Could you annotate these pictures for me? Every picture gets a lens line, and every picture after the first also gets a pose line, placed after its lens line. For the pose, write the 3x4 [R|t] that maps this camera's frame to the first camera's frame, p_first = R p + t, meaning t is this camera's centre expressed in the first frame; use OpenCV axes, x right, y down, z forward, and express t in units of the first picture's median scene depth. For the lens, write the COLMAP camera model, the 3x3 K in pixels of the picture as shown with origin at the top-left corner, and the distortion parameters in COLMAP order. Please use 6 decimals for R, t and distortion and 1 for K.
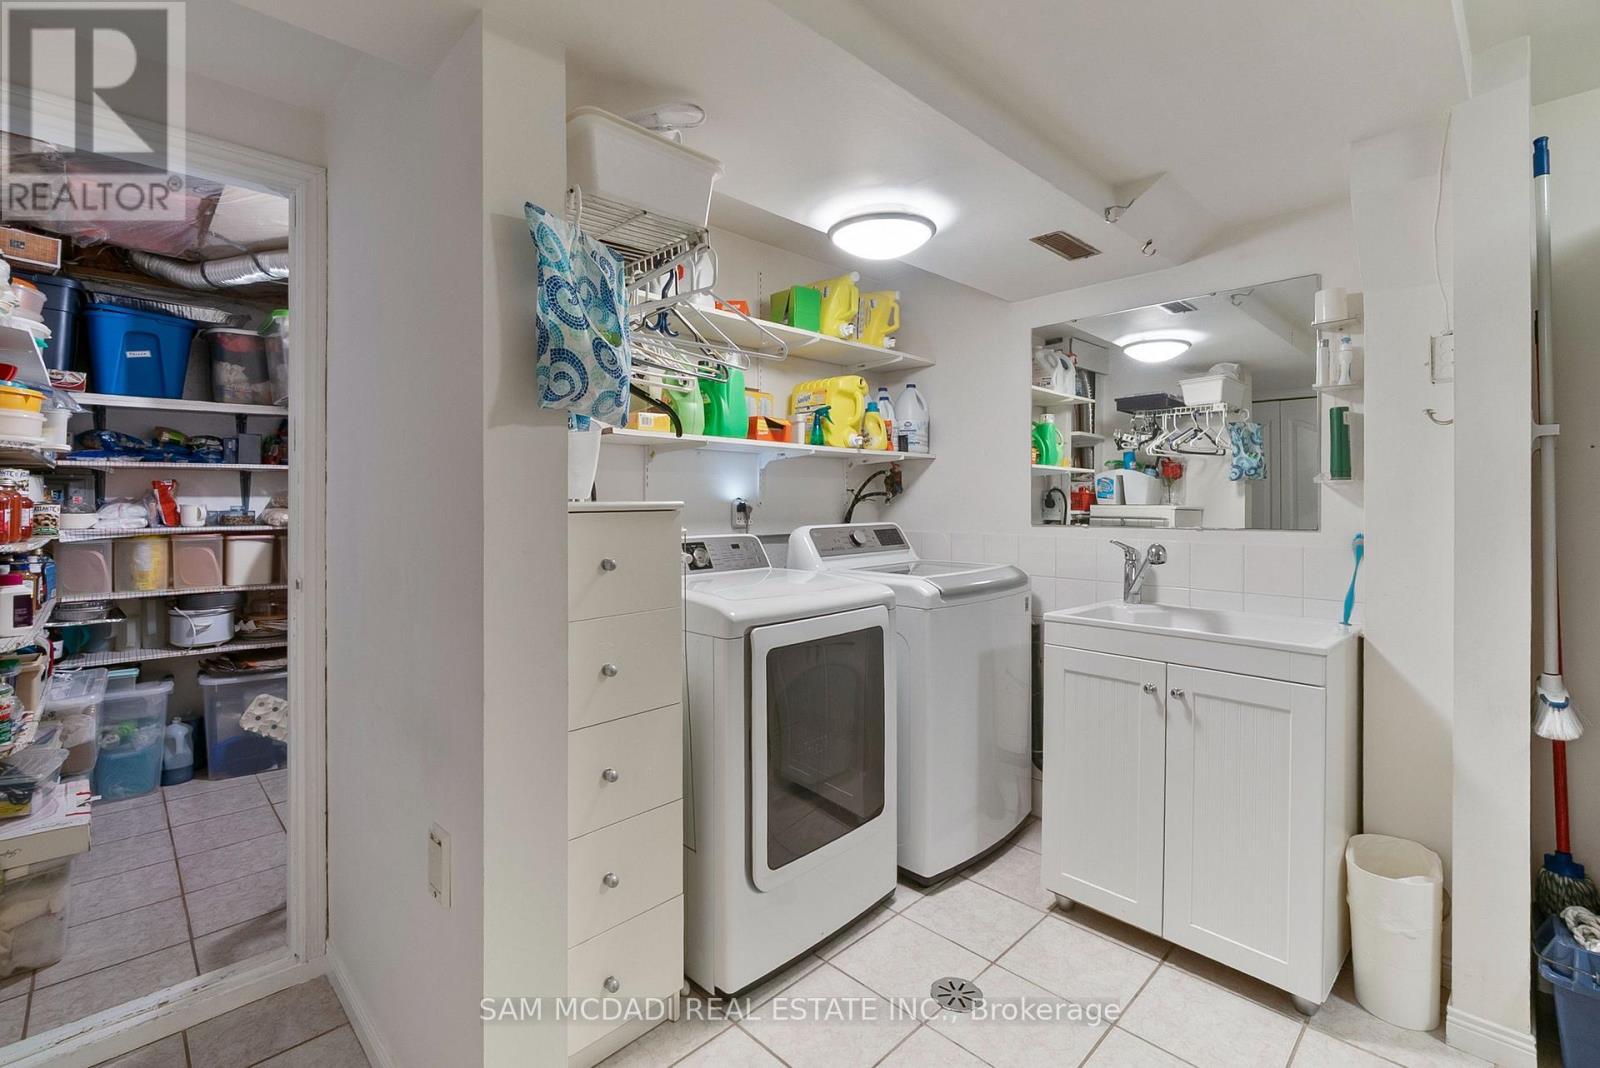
lens RADIAL K [[701.1, 0, 795.7], [0, 701.1, 506.3], [0, 0, 1]] dist [-0.000254, -0.000021]
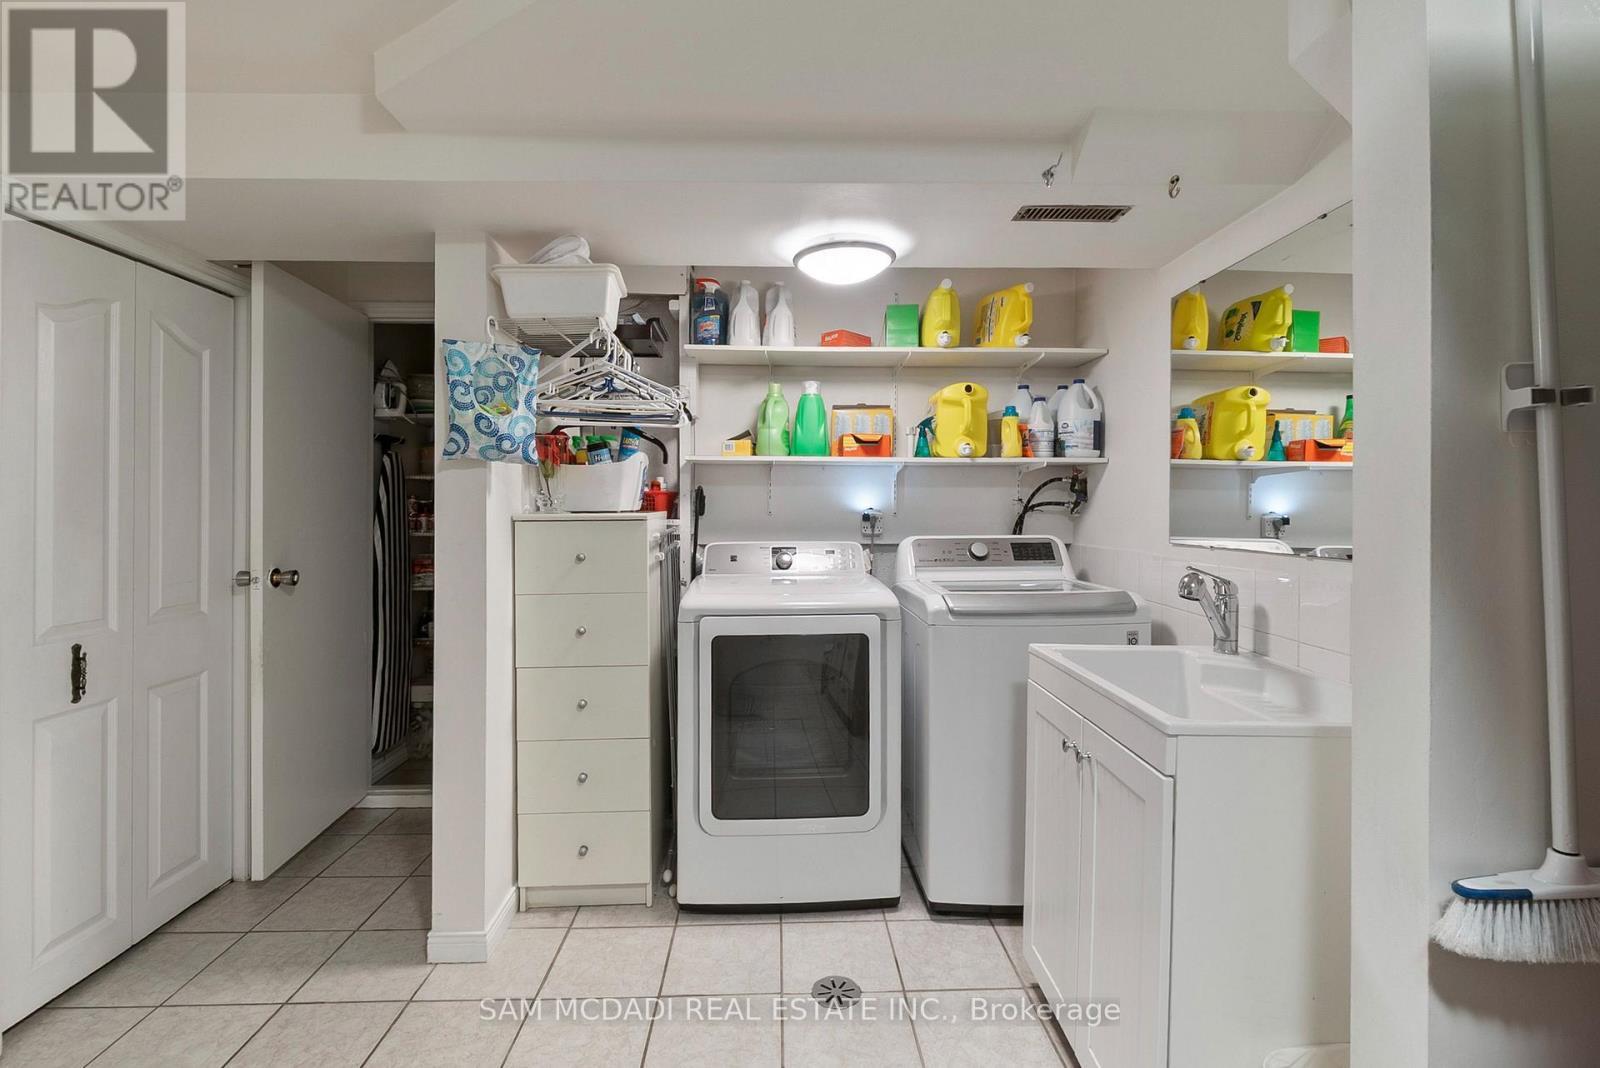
lens RADIAL K [[711.1, 0, 804.4], [0, 711.1, 507.5], [0, 0, 1]] dist [-0.011158, 0.000189]
pose [[0.746468, 0.004532, -0.665405, 0.713005], [-0.006428, 0.999979, -0.000401, -0.015136], [0.665390, 0.004576, 0.746482, 0.149211]]
